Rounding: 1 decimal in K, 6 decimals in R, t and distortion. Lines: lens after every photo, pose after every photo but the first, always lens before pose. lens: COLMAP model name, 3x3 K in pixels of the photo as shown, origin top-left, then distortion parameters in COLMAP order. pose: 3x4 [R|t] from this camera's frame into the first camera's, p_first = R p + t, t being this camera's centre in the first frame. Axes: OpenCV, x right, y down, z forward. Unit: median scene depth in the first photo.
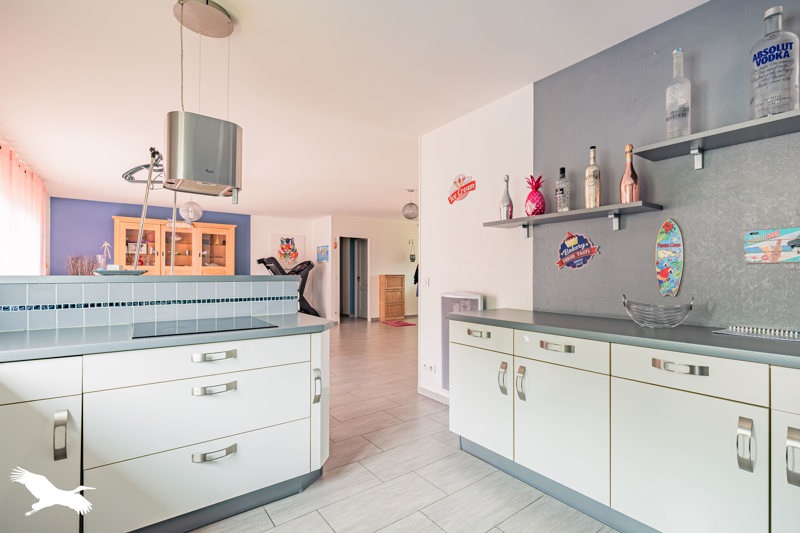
lens RADIAL K [[368.3, 0, 401.9], [0, 368.3, 269.5], [0, 0, 1]] dist [-0.014209, -0.000246]
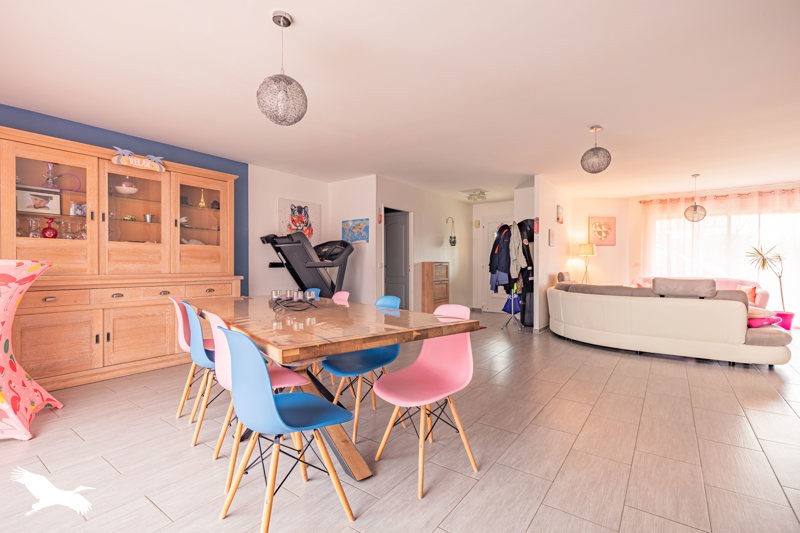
lens RADIAL K [[368.0, 0, 399.2], [0, 368.0, 266.8], [0, 0, 1]] dist [0.013318, 0.000474]
pose [[0.949530, -0.003927, 0.313652, -0.392965], [0.000076, 0.999924, 0.012288, 0.017630], [-0.313676, -0.011644, 0.949459, 0.358521]]
